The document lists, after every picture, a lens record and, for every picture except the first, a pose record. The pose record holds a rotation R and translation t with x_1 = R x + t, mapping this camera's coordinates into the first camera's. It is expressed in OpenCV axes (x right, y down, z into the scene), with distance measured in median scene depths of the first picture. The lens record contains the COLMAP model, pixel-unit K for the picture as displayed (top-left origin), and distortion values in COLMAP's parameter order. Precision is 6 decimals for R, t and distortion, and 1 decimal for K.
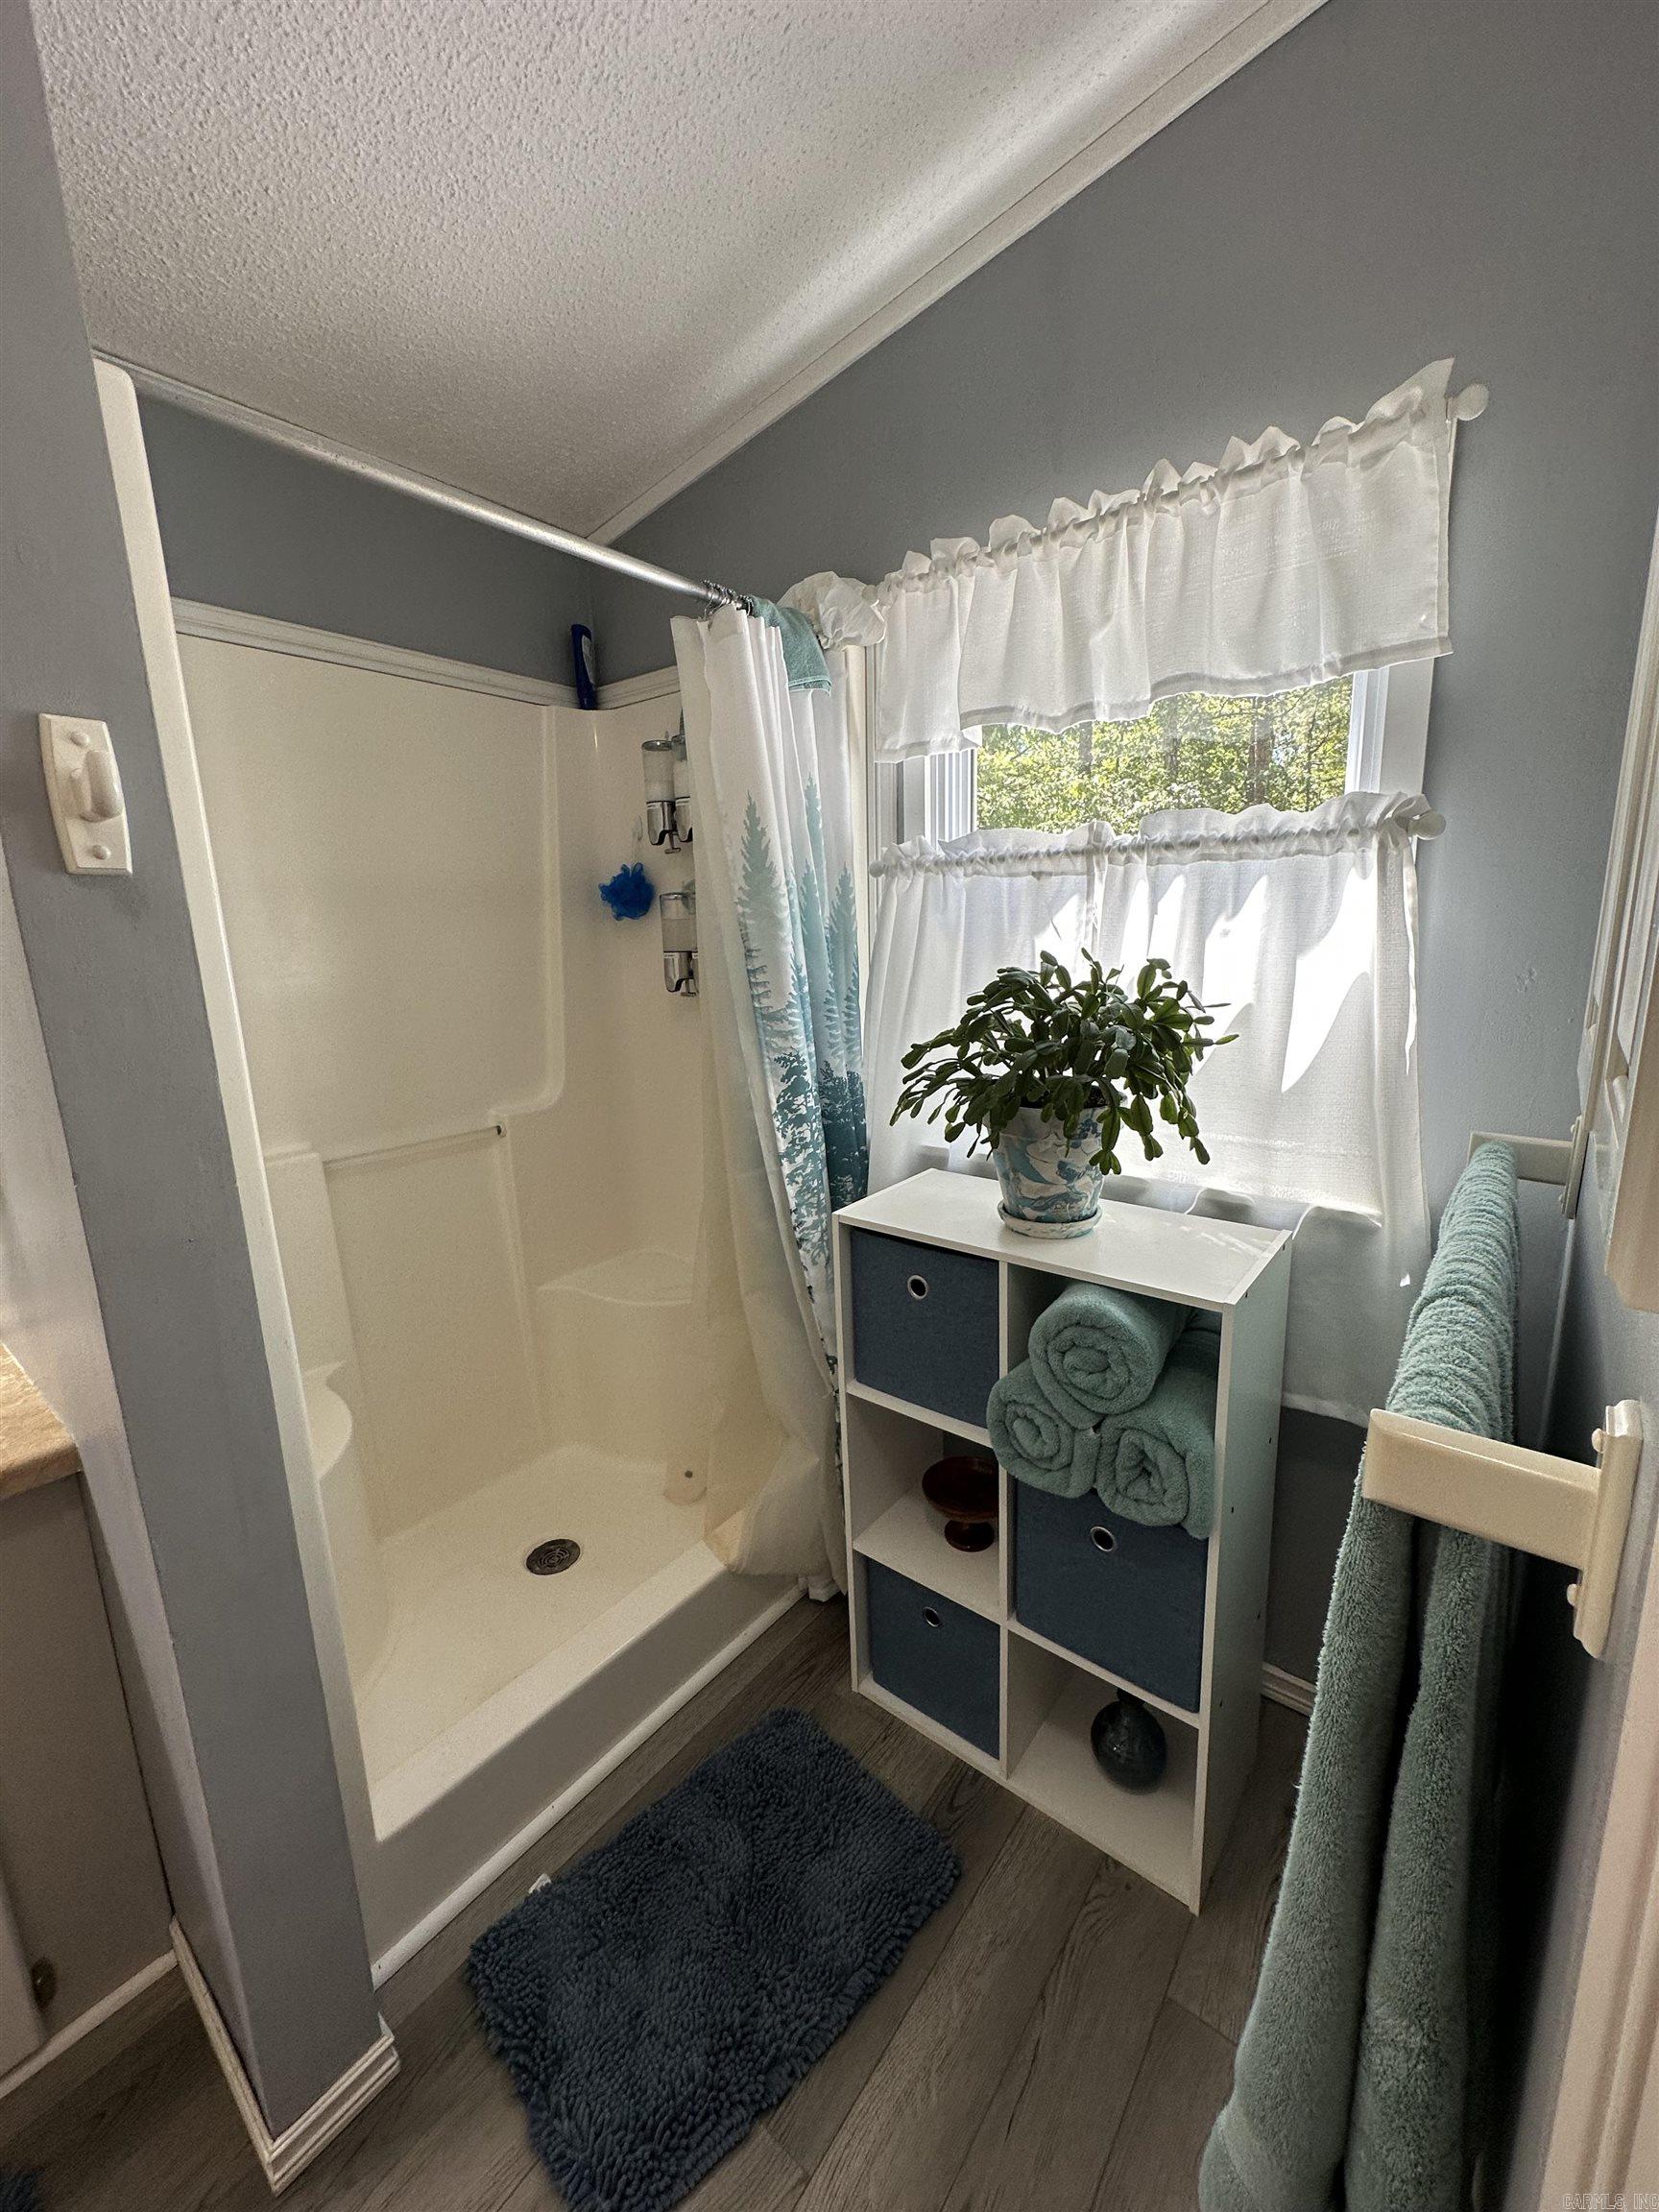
lens RADIAL K [[884.0, 0, 829.5], [0, 884.0, 1106.0], [0, 0, 1]] dist [-0.002841, 0.000477]
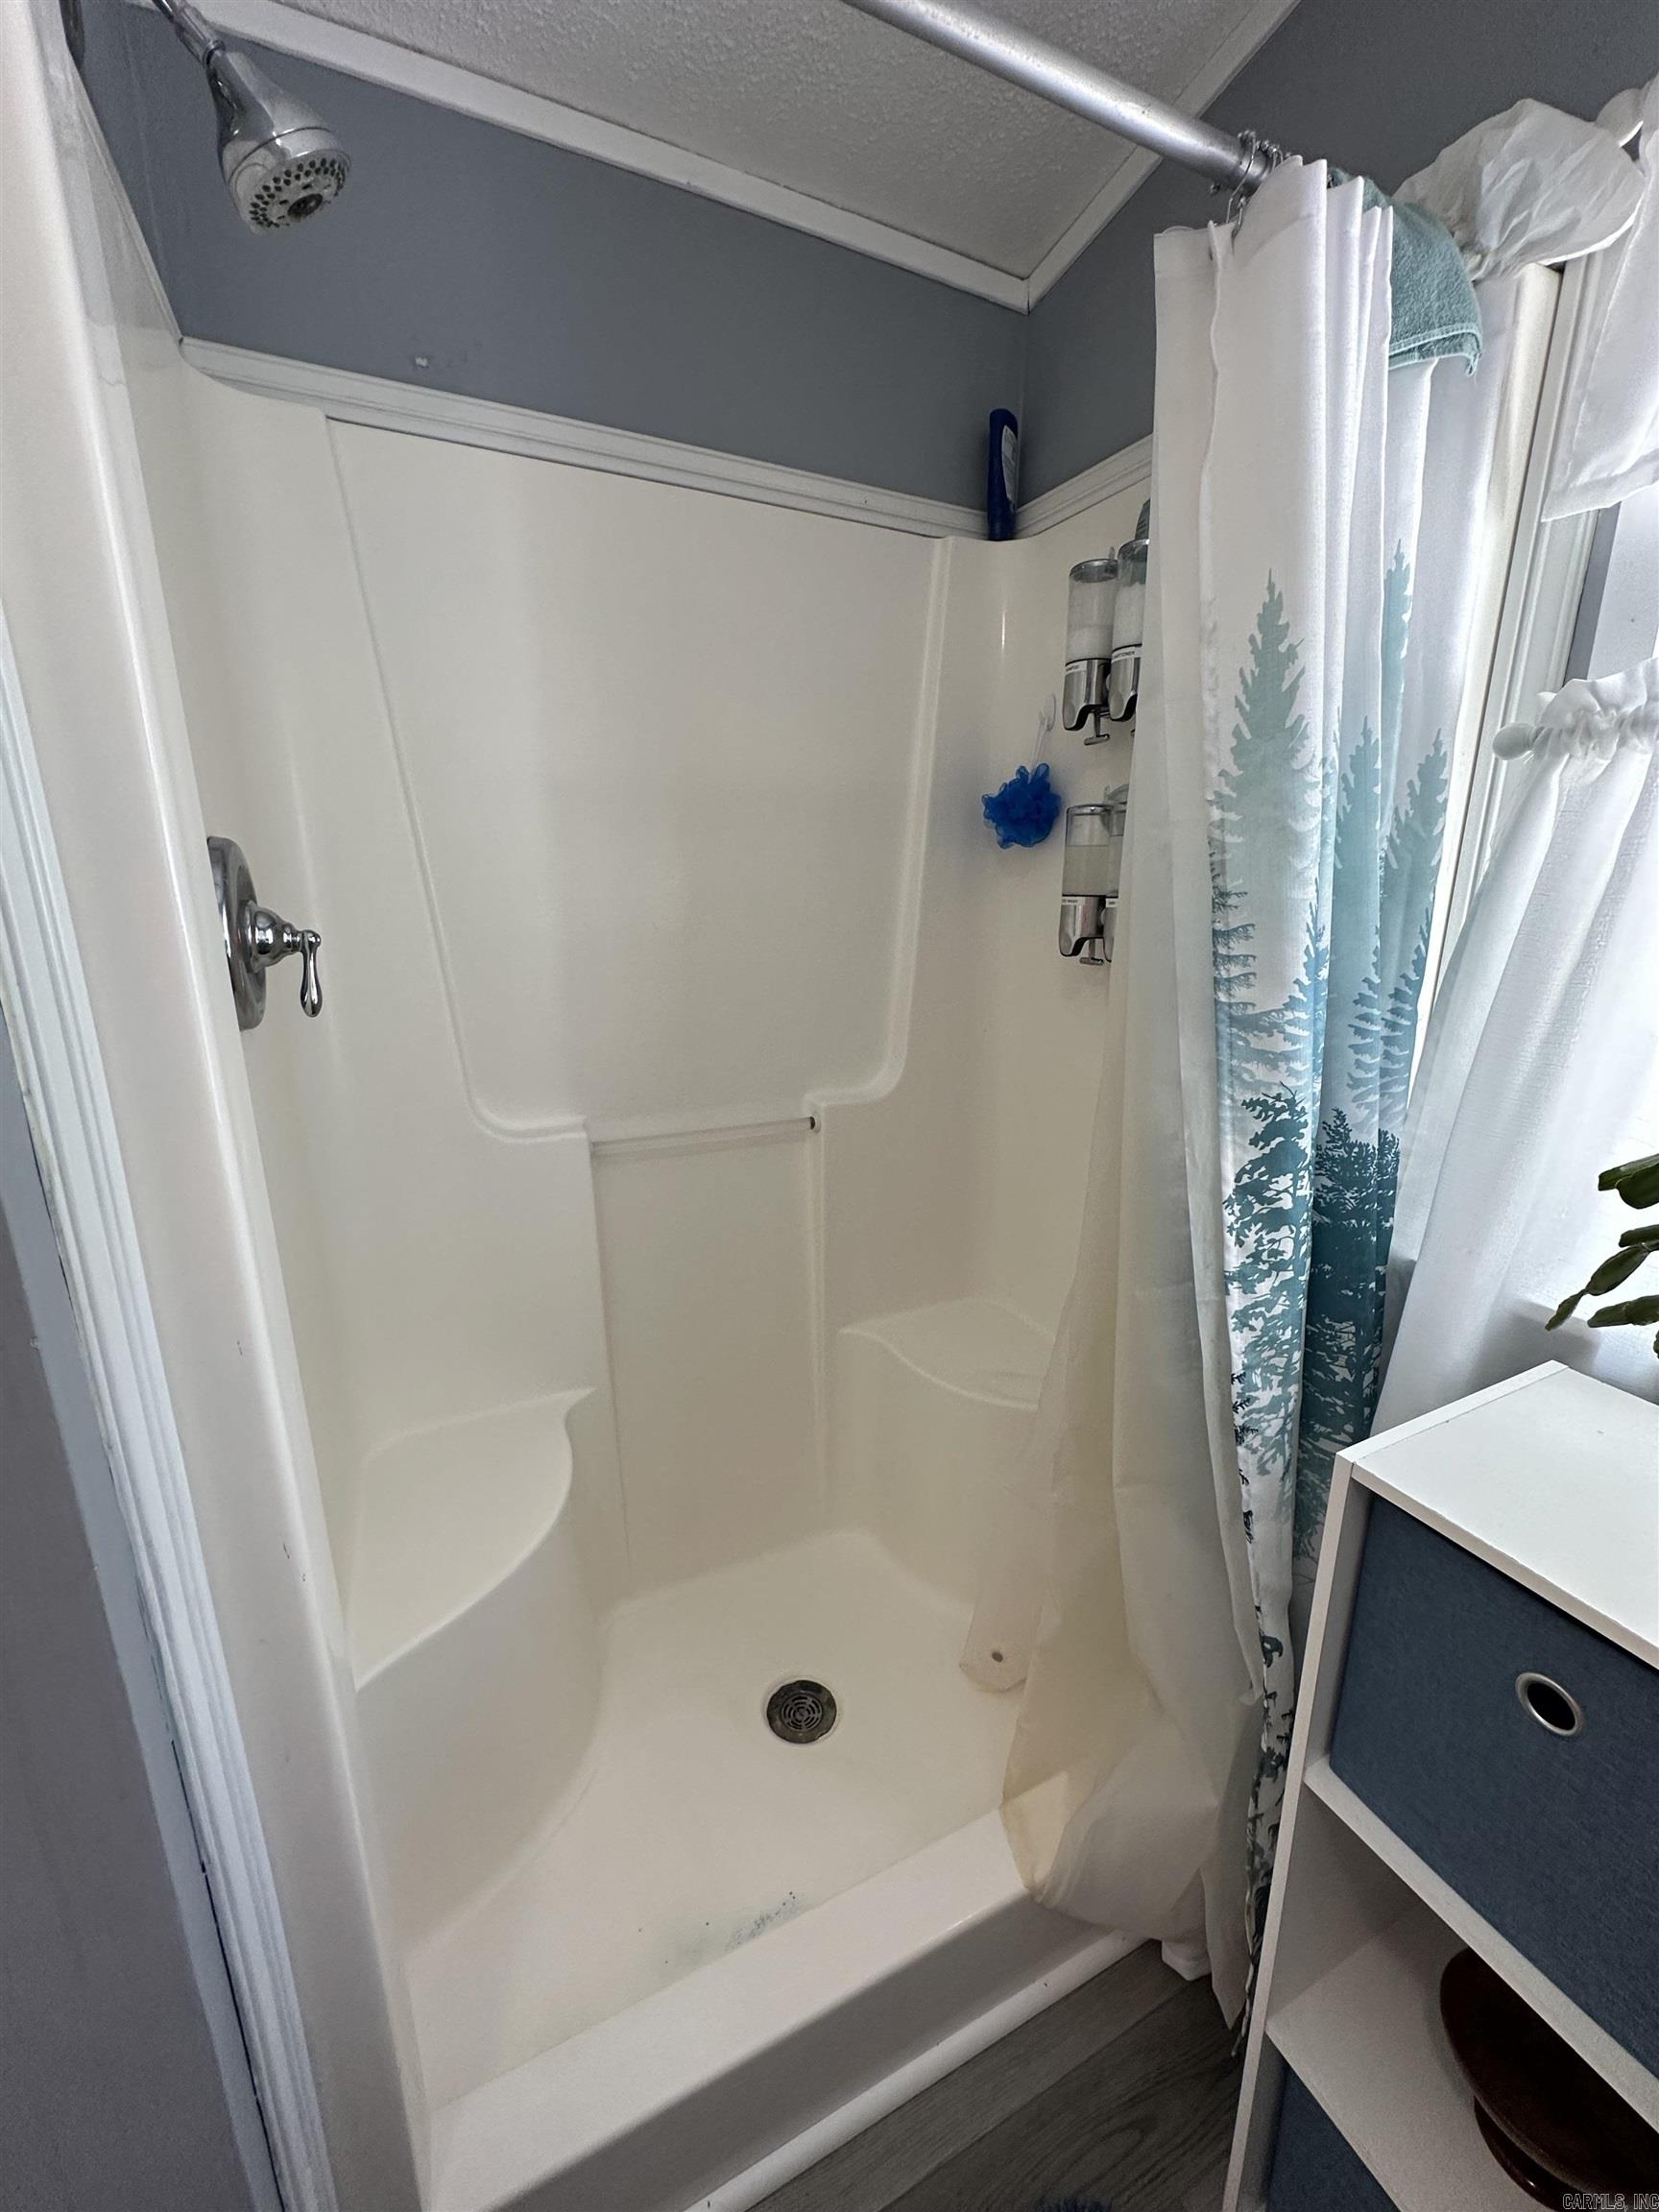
lens RADIAL K [[890.5, 0, 845.9], [0, 890.5, 1095.6], [0, 0, 1]] dist [0.011745, -0.013426]
pose [[0.911069, 0.130927, -0.390910, -0.067890], [-0.115427, 0.991316, 0.063000, -0.060344], [0.395764, -0.012276, 0.918270, 0.396277]]
